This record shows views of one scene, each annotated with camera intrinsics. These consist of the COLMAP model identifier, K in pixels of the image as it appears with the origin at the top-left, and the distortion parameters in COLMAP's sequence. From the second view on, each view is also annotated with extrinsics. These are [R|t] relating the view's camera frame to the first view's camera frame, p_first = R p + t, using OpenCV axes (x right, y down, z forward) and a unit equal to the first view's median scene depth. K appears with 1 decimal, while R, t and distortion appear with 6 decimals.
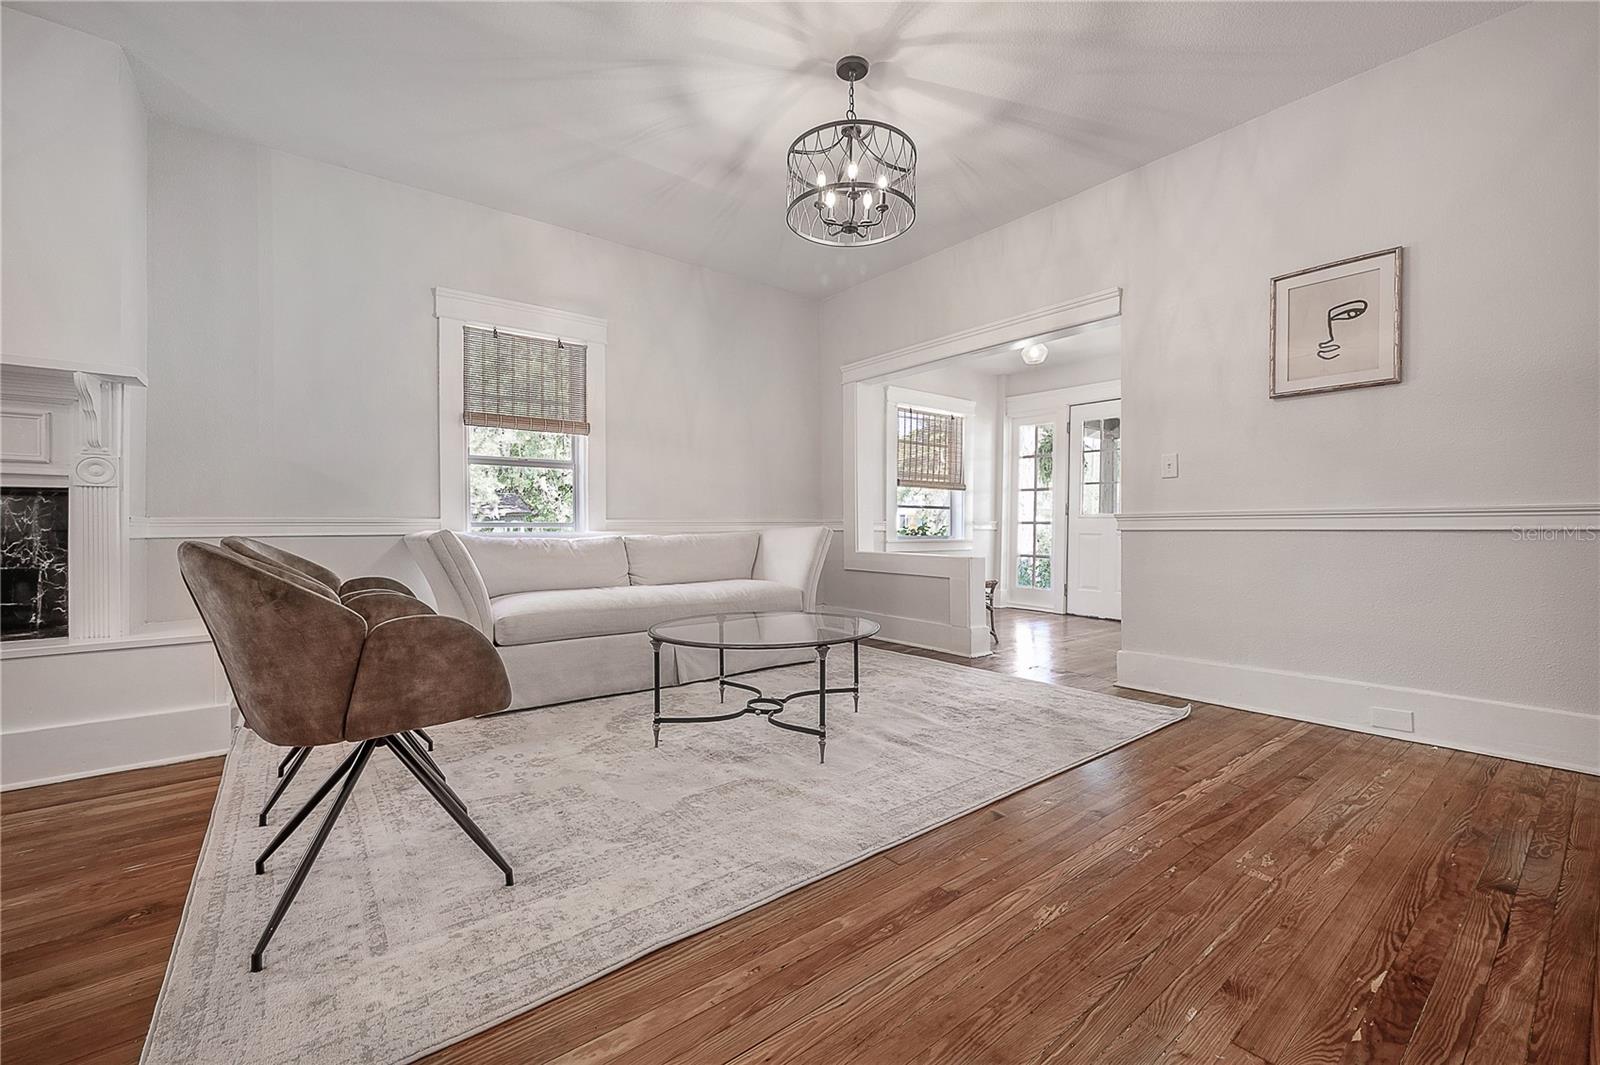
lens RADIAL K [[648.6, 0, 806.6], [0, 648.6, 528.7], [0, 0, 1]] dist [-0.000310, 0.000229]
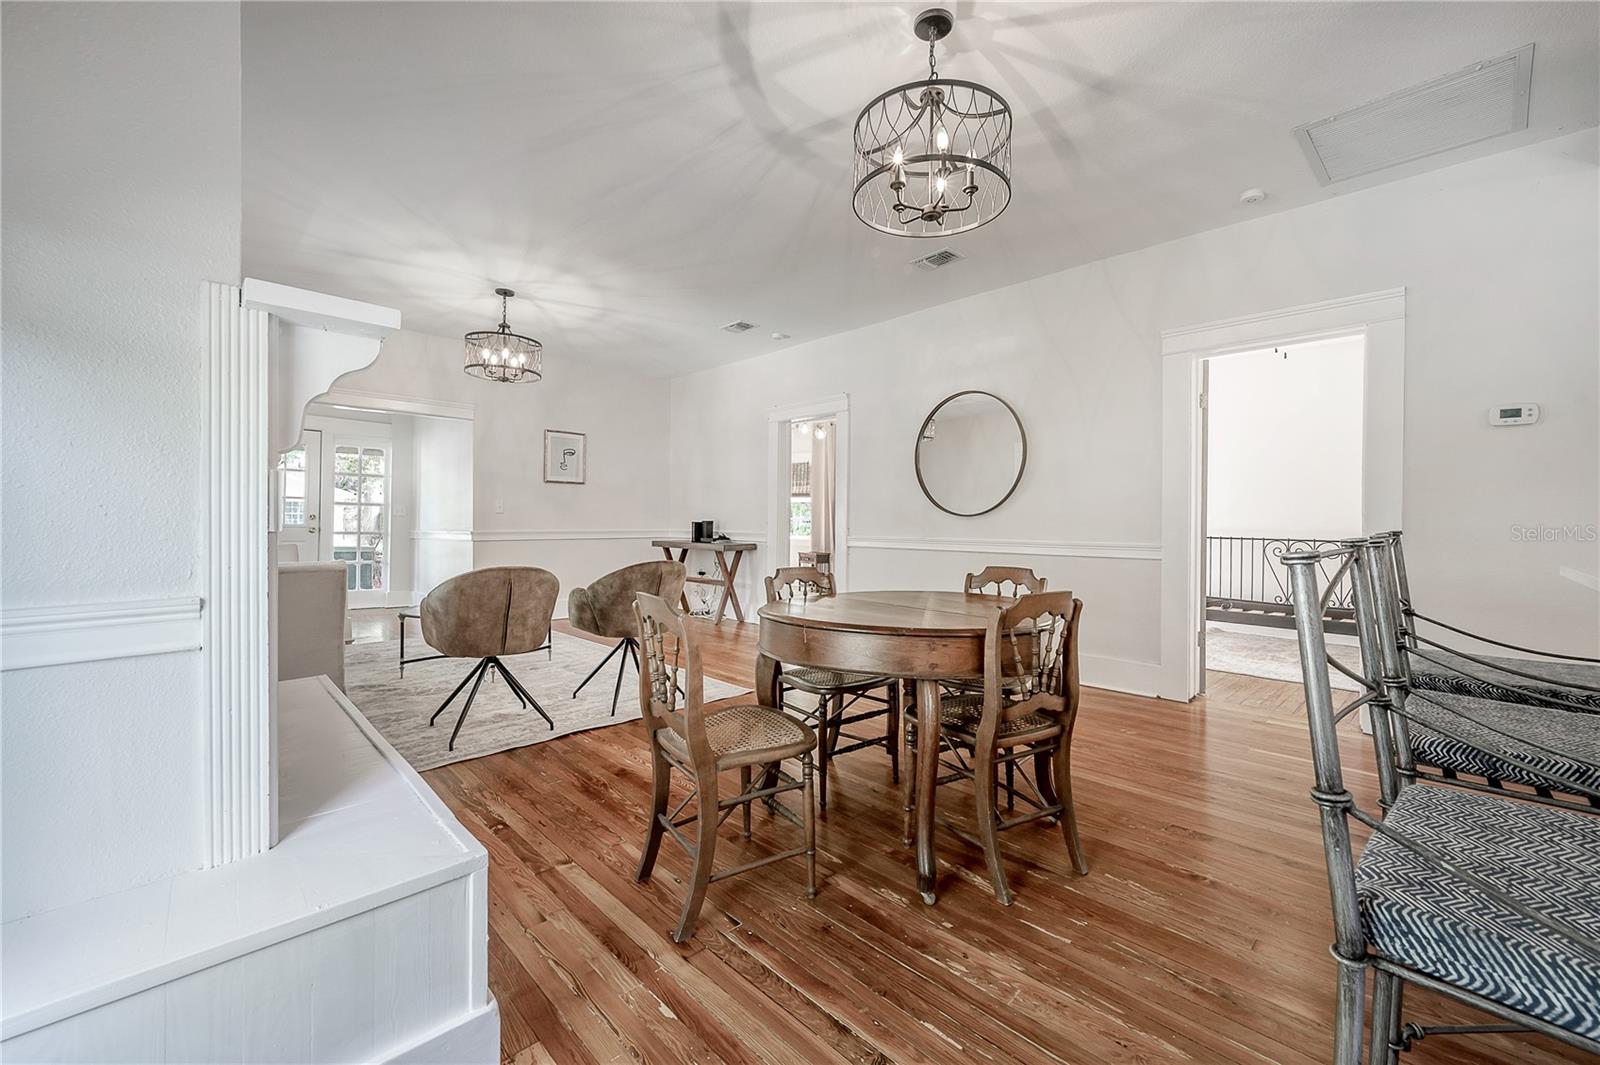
lens RADIAL K [[648.6, 0, 806.6], [0, 648.6, 528.7], [0, 0, 1]] dist [-0.000310, 0.000229]
pose [[-0.104912, -0.013300, 0.994393, -1.846855], [-0.002601, 0.999911, 0.013099, -0.075893], [-0.994478, -0.001212, -0.104938, 0.353241]]
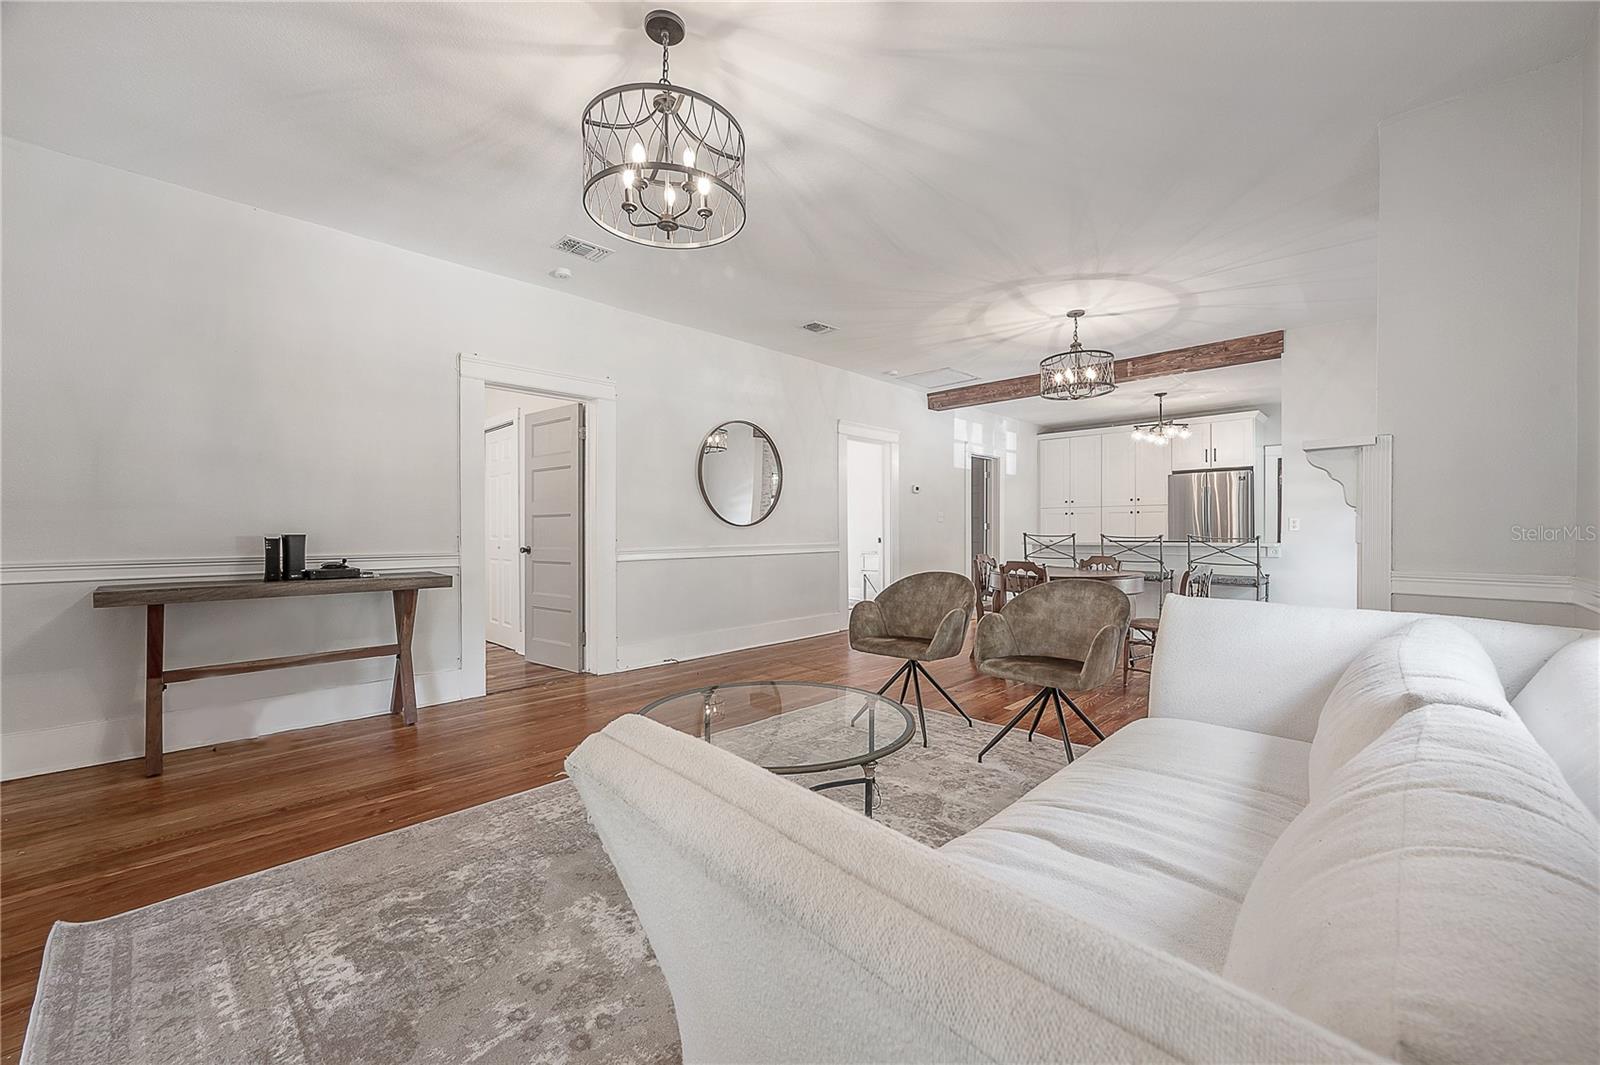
lens RADIAL K [[625.4, 0, 808.5], [0, 625.4, 534.0], [0, 0, 1]] dist [-0.002588, -0.000423]
pose [[-0.990577, 0.001147, -0.136955, -0.002669], [-0.000724, 0.999907, 0.013616, -0.090270], [0.136958, 0.013587, -0.990484, 1.818825]]
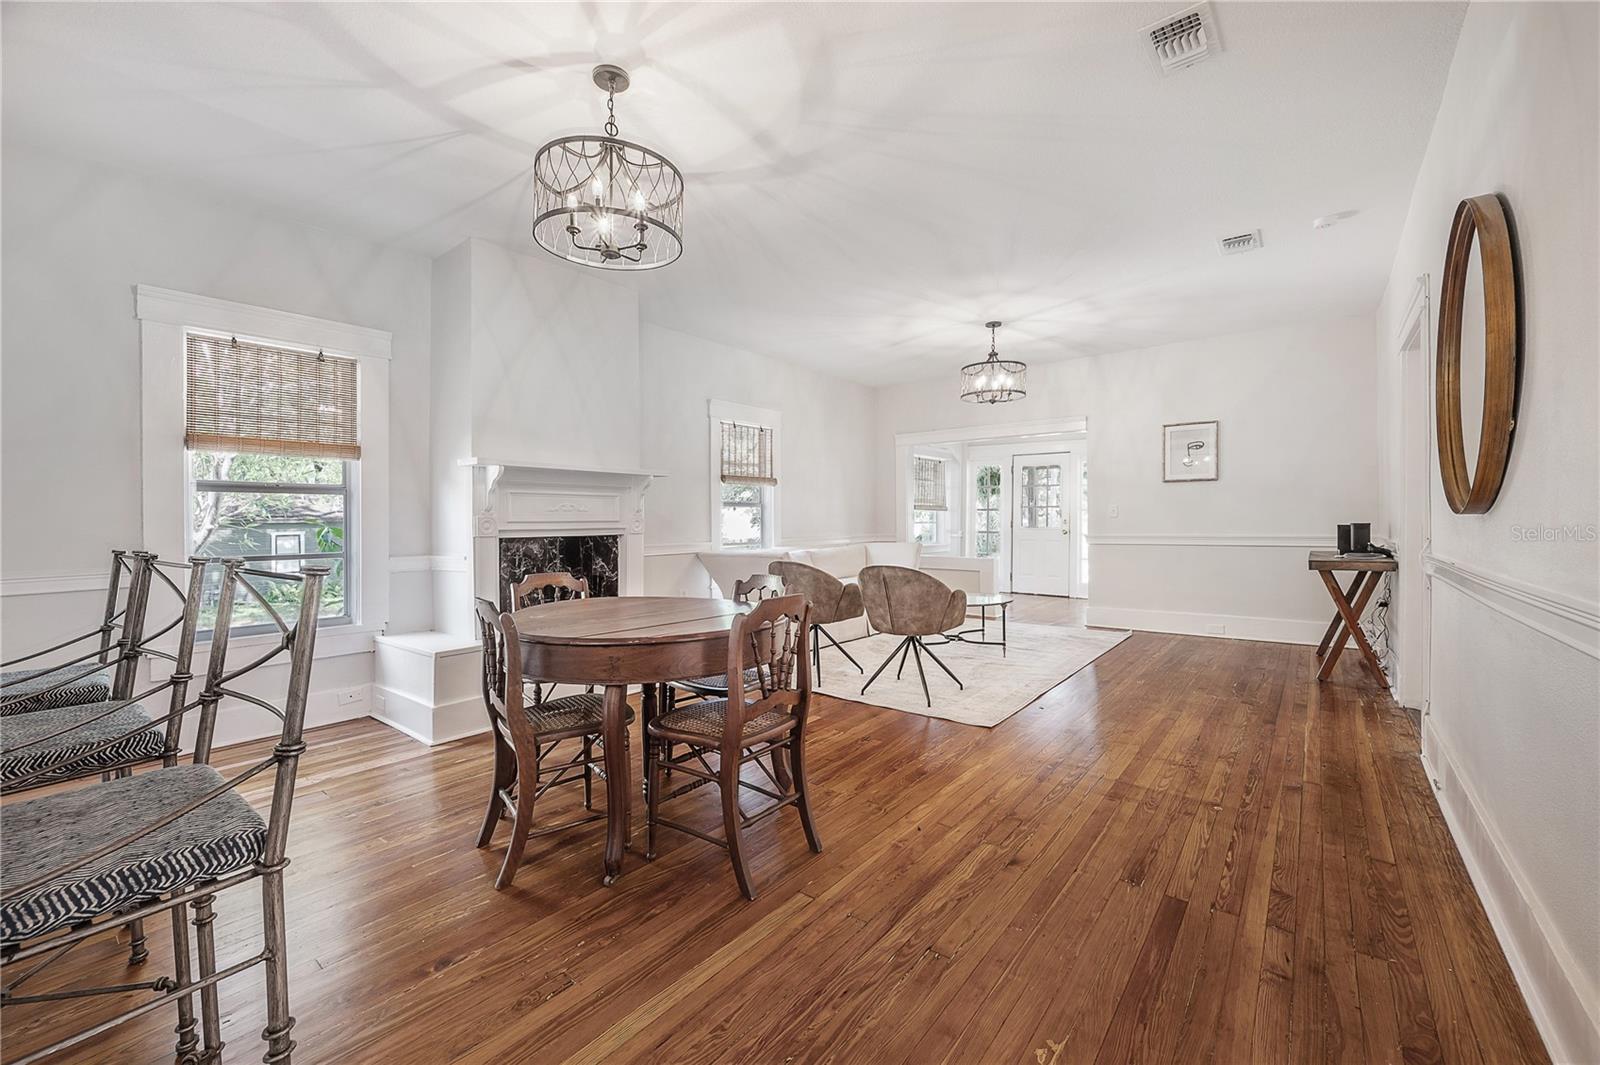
lens RADIAL K [[630.1, 0, 807.8], [0, 630.1, 523.3], [0, 0, 1]] dist [0.001456, 0.000333]
pose [[0.974741, -0.007453, 0.223213, -0.962928], [0.007532, 0.999972, 0.000498, -0.086273], [-0.223210, 0.001195, 0.974770, -0.818971]]
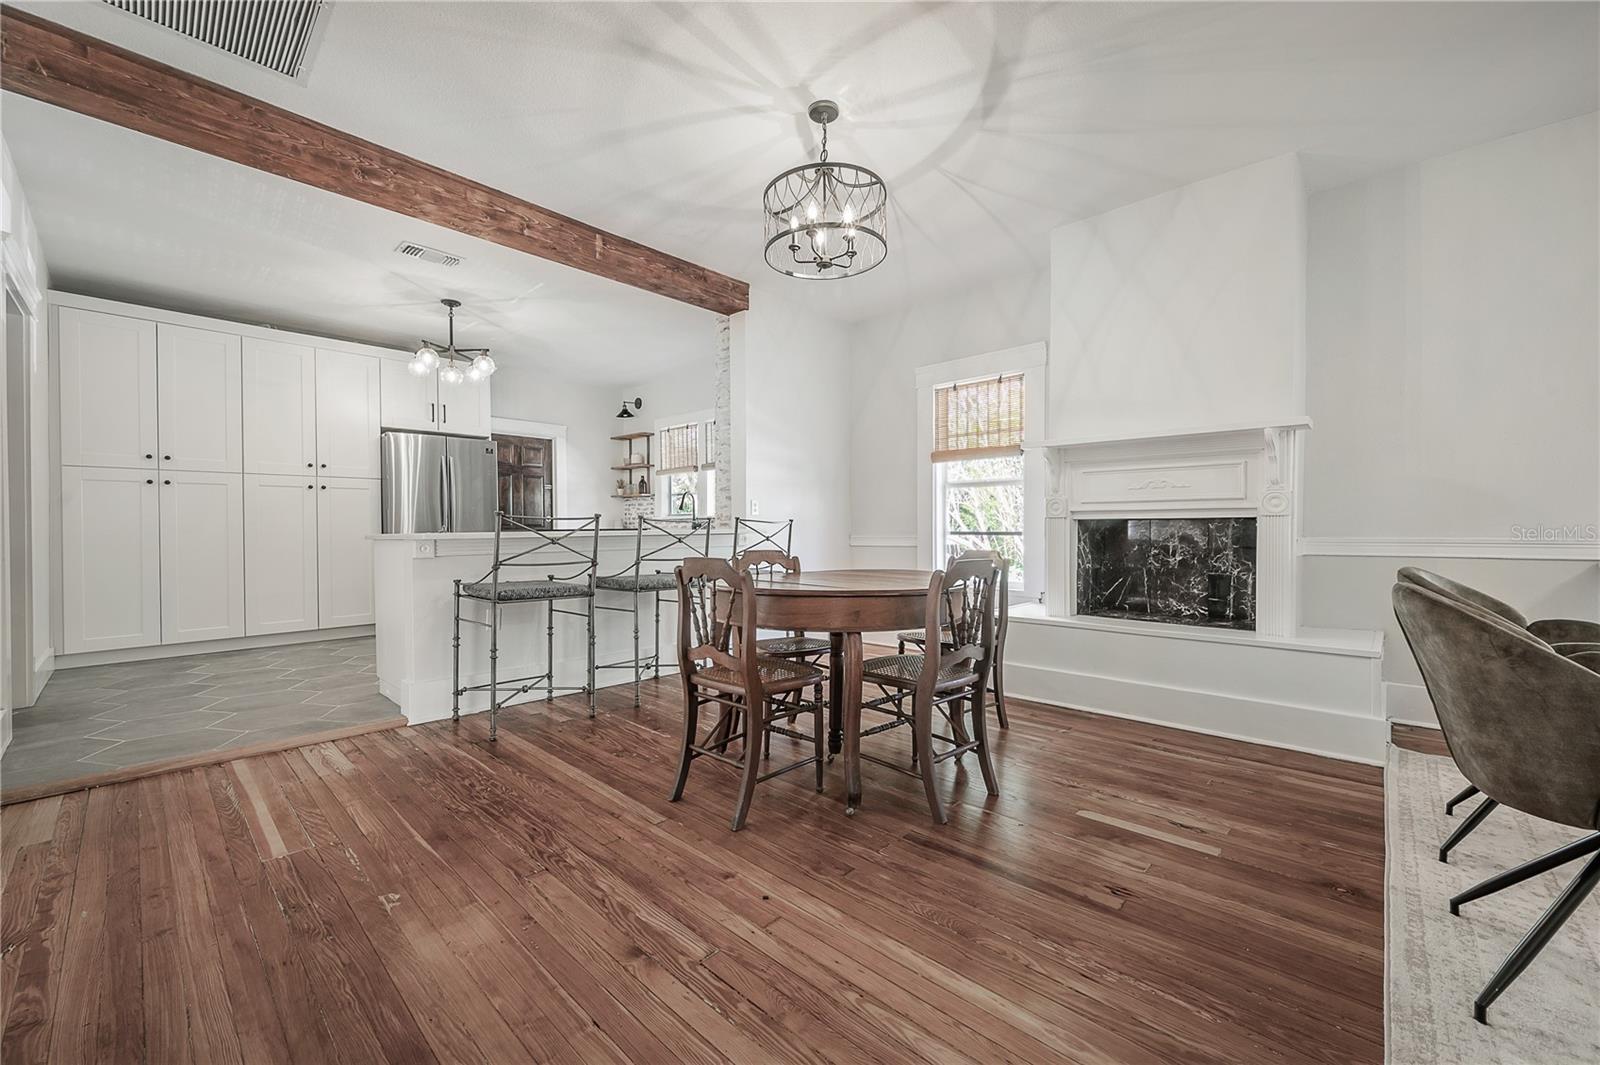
lens RADIAL K [[632.8, 0, 797.1], [0, 632.8, 531.6], [0, 0, 1]] dist [-0.000418, 0.000134]
pose [[0.144474, 0.005333, -0.989494, -0.016954], [-0.001964, 0.999985, 0.005103, -0.035823], [0.989507, 0.001206, 0.144483, -0.086221]]
